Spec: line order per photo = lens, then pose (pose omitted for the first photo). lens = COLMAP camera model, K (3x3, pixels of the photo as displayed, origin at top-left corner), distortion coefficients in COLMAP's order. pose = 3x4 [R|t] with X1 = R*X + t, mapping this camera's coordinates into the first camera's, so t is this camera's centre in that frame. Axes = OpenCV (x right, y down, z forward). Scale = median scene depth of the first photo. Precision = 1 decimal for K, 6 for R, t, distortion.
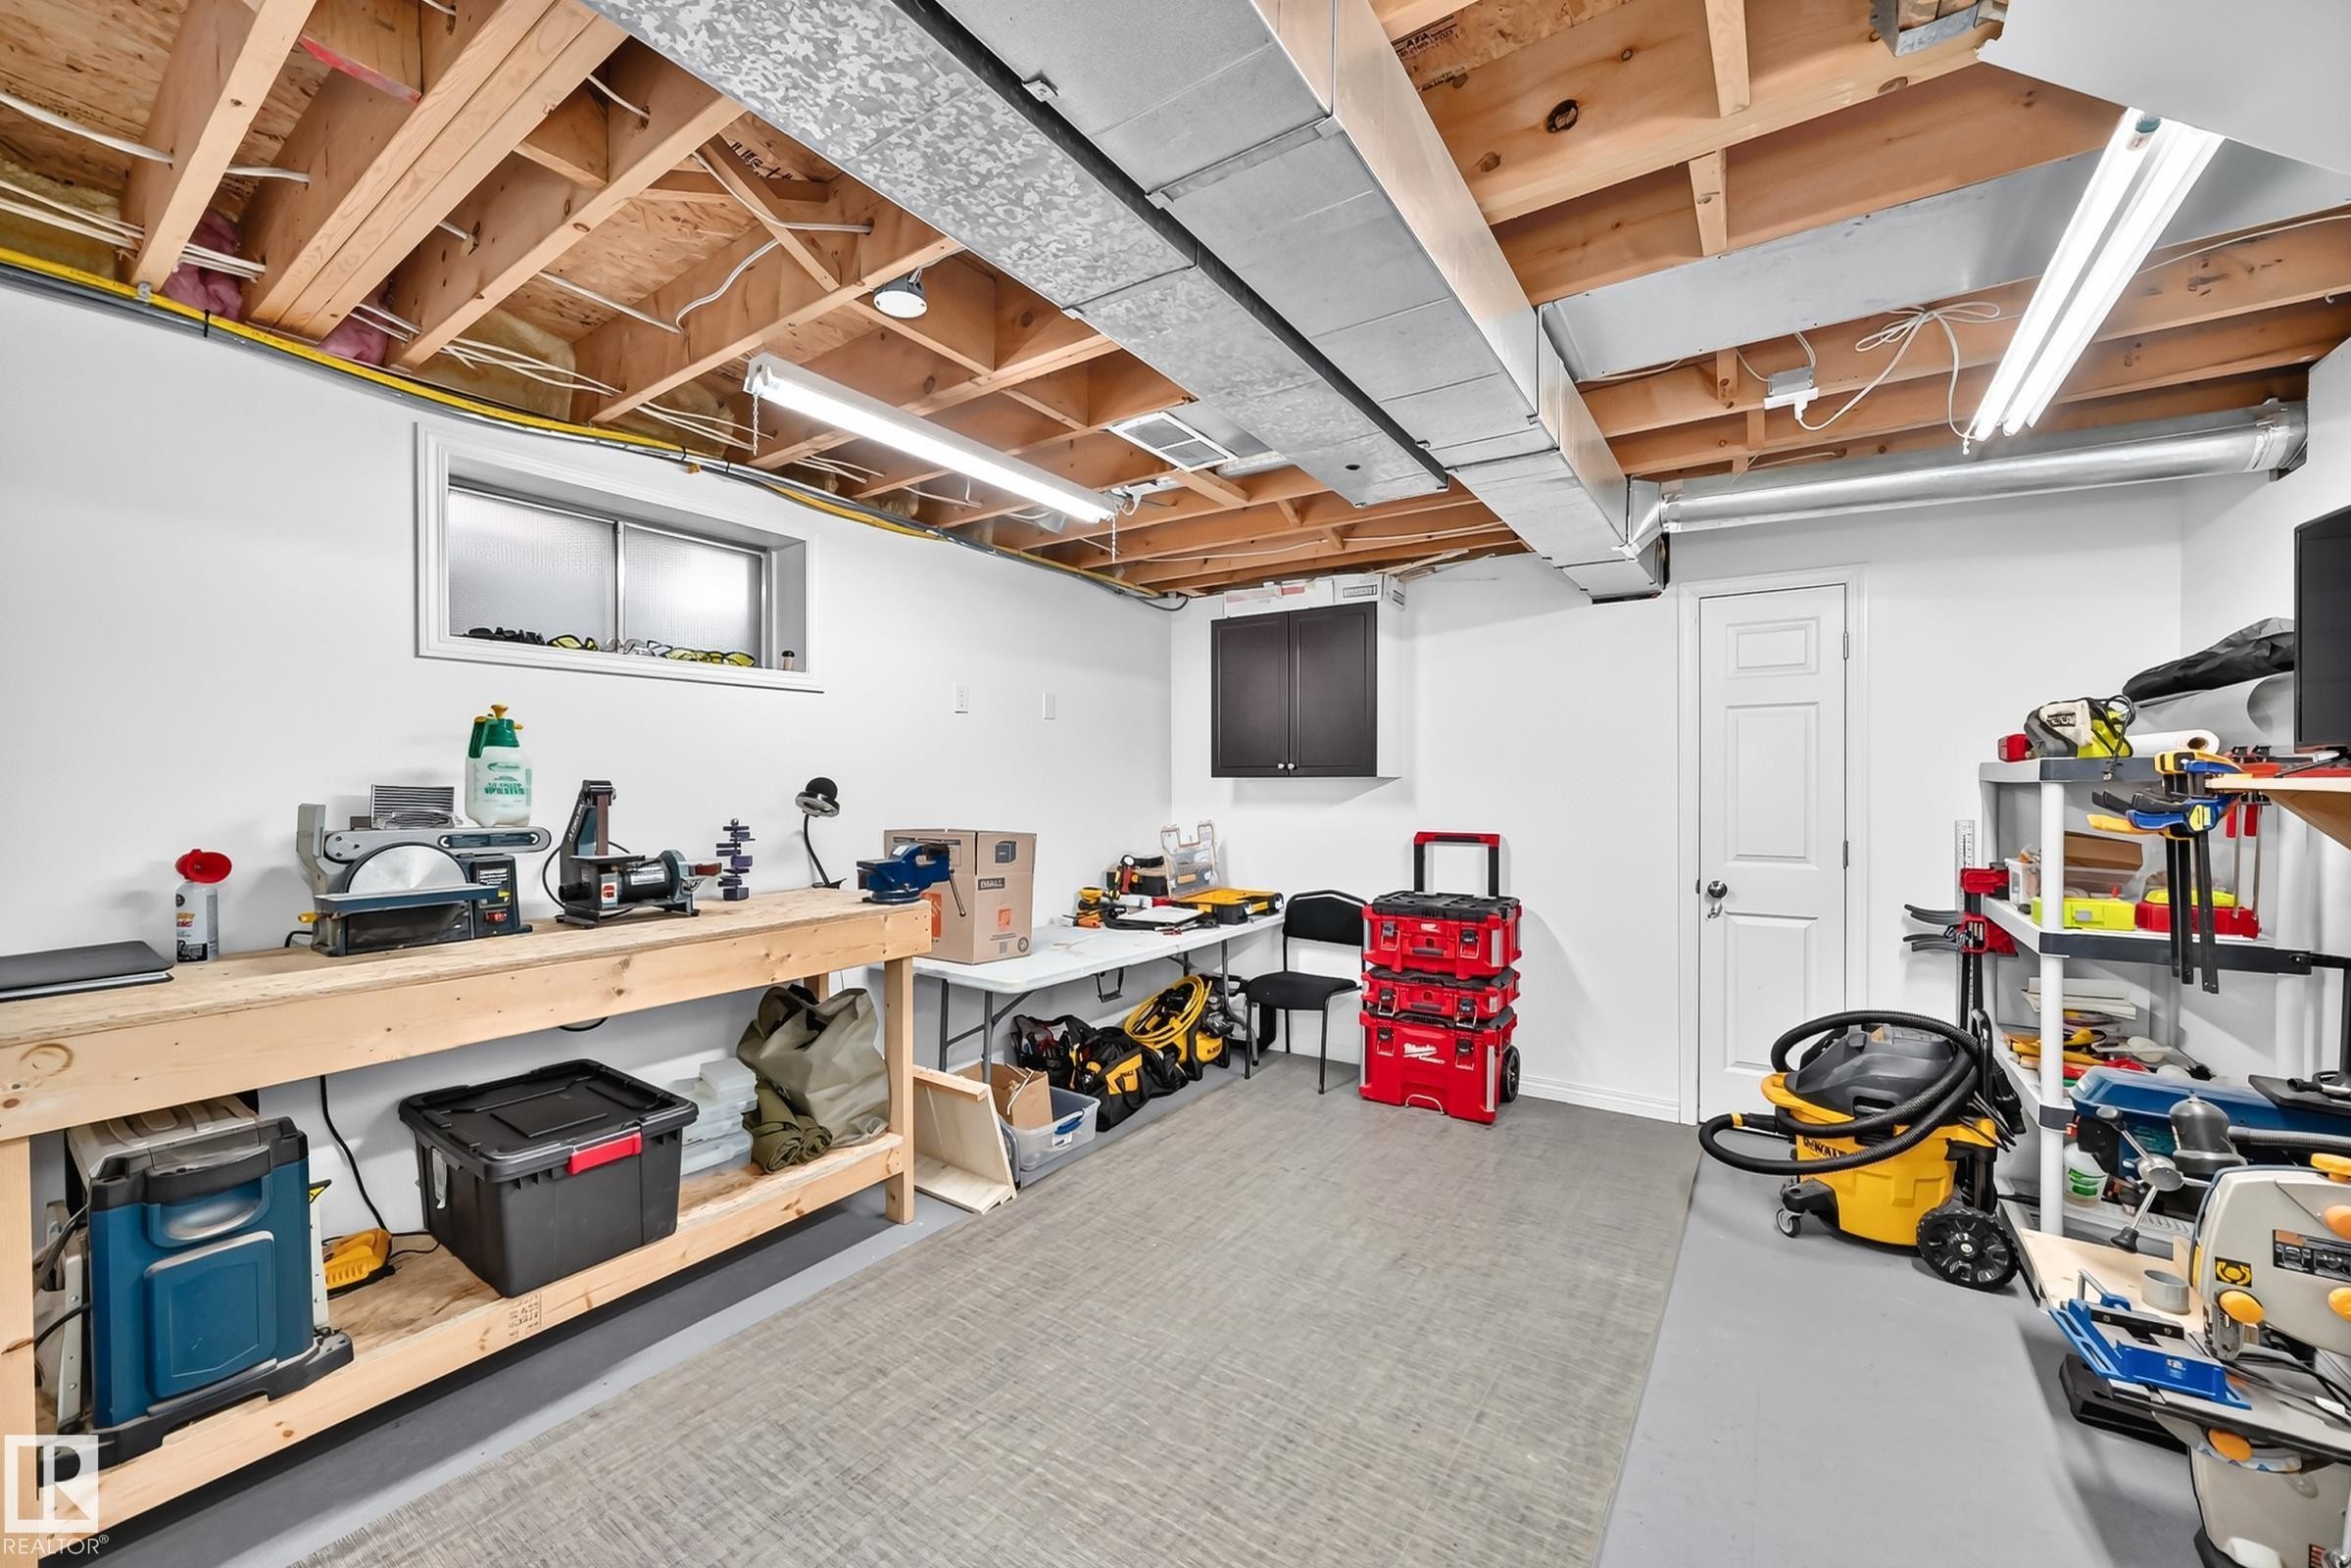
lens RADIAL K [[896.9, 0, 1187.9], [0, 896.9, 792.0], [0, 0, 1]] dist [-0.023916, 0.006392]
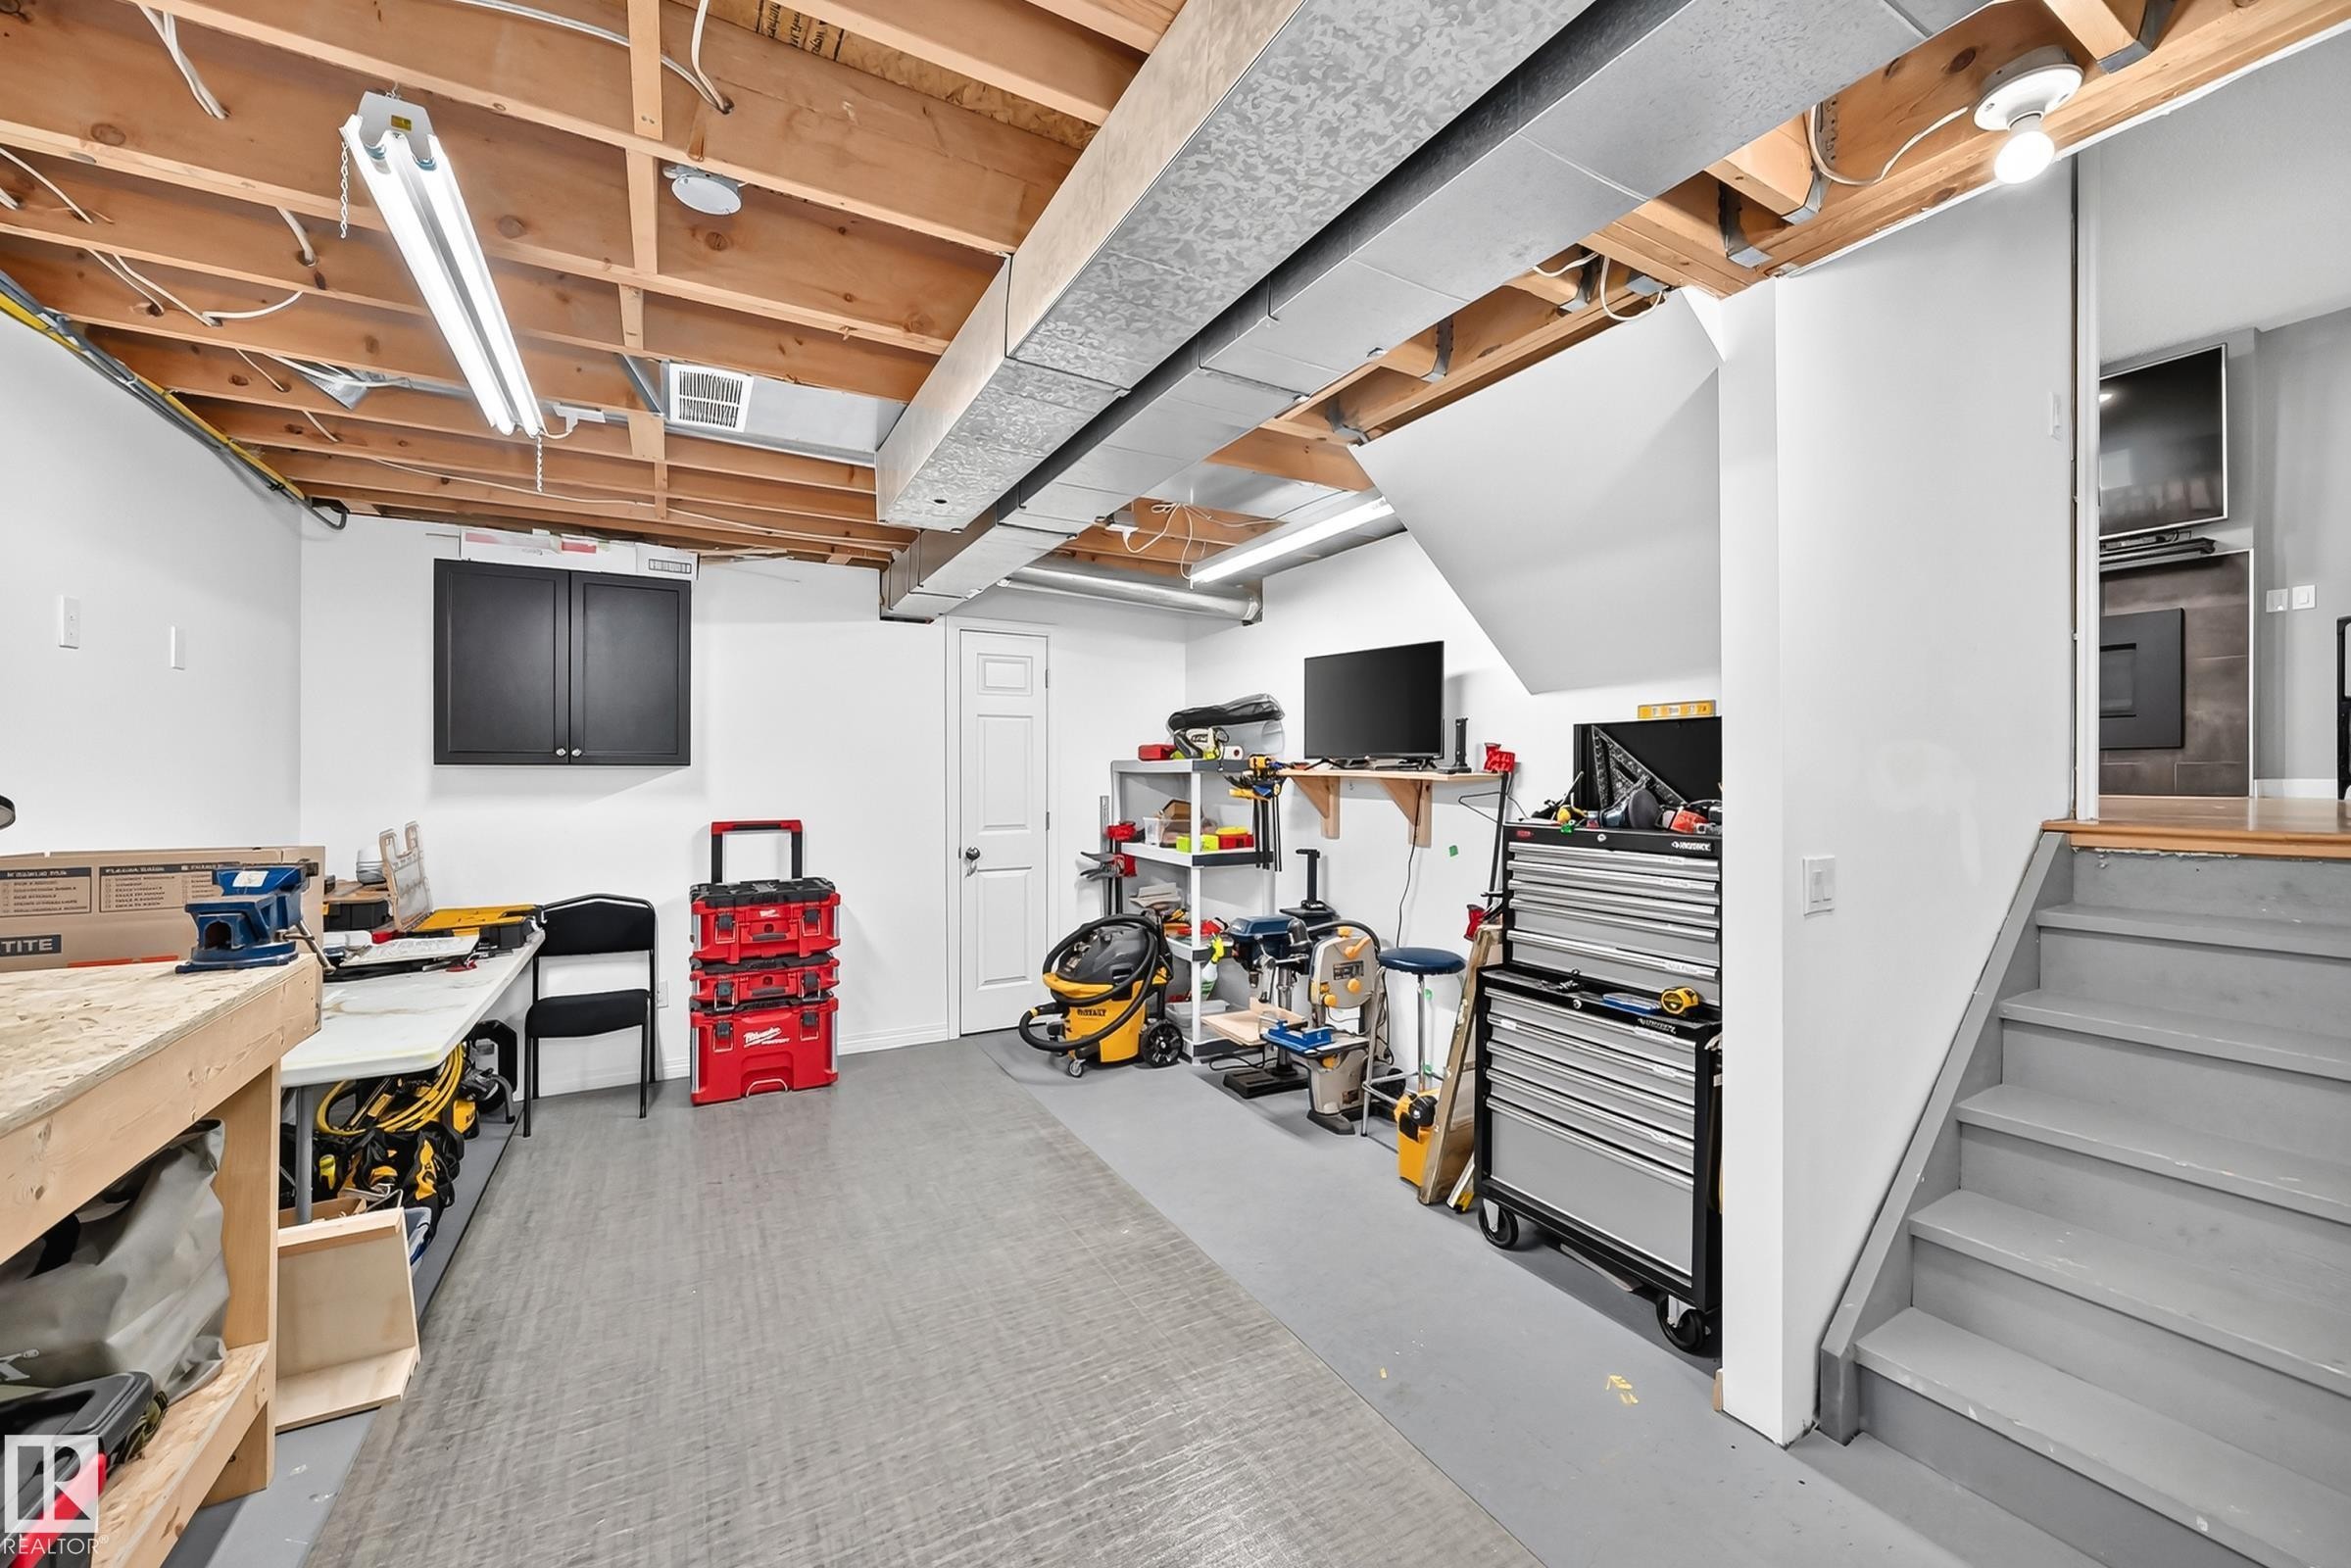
lens RADIAL K [[896.9, 0, 1190.8], [0, 896.9, 770.3], [0, 0, 1]] dist [-0.023916, 0.006392]
pose [[0.444307, 0.004579, 0.895863, -0.475719], [0.008527, 0.999920, -0.009339, 0.001644], [-0.895834, 0.011788, 0.444232, 0.125631]]
